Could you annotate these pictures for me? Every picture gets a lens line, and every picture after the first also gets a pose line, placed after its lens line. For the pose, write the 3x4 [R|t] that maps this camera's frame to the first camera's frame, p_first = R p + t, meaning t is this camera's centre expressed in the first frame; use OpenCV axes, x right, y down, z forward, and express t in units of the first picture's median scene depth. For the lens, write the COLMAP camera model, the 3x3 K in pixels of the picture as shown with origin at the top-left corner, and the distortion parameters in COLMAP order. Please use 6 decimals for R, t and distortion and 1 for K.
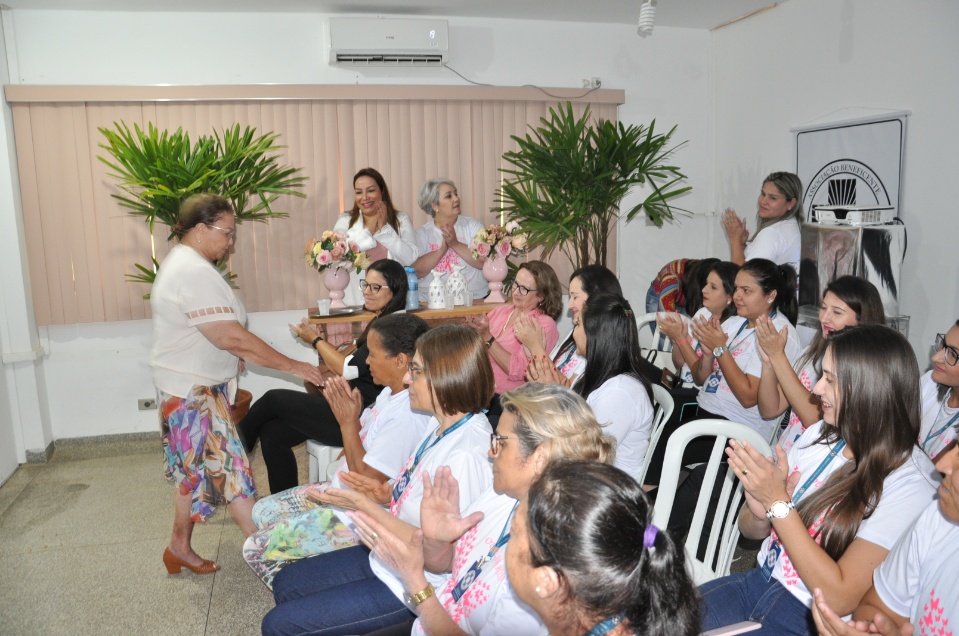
lens RADIAL K [[750.5, 0, 479.5], [0, 750.5, 318.0], [0, 0, 1]] dist [-0.151348, 0.121627]
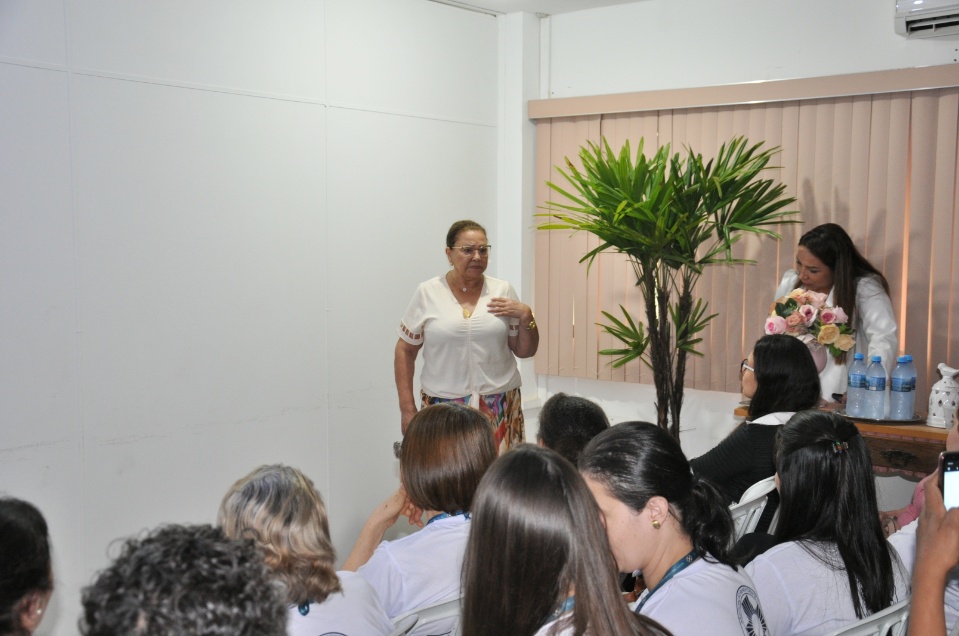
lens RADIAL K [[1144.2, 0, 479.5], [0, 1144.2, 318.0], [0, 0, 1]] dist [0.023447, 0.322709]
pose [[0.592375, 0.086313, -0.801025, 0.461659], [-0.152020, 0.988360, -0.005923, -0.037247], [0.791190, 0.125280, 0.598601, 0.120868]]
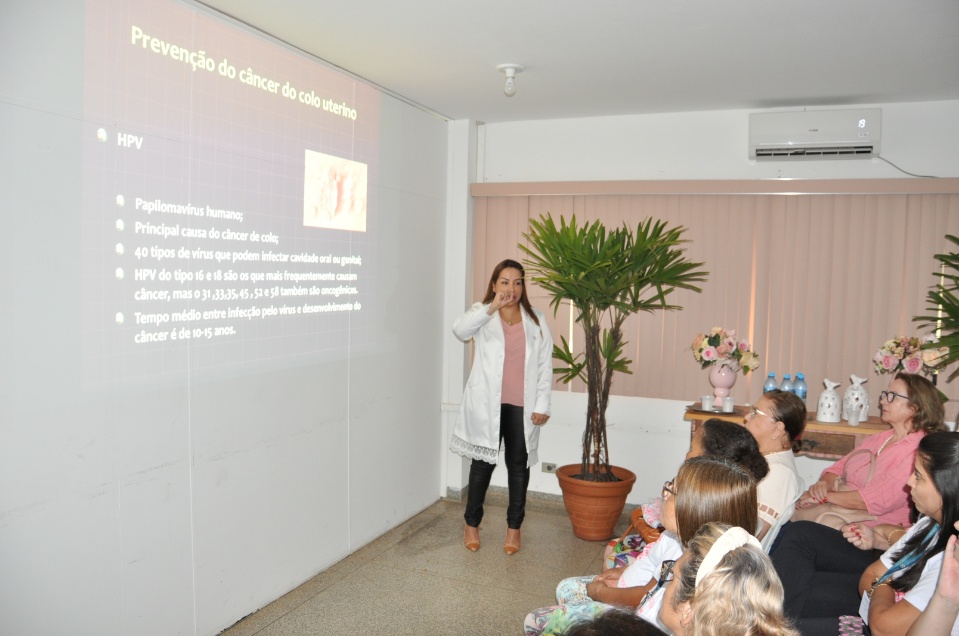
lens RADIAL K [[748.2, 0, 479.5], [0, 748.2, 318.0], [0, 0, 1]] dist [-0.168130, 0.124018]
pose [[0.790410, 0.075693, -0.607884, 0.132821], [-0.142204, 0.987901, -0.061890, -0.022088], [0.595844, 0.135362, 0.791610, 0.033384]]
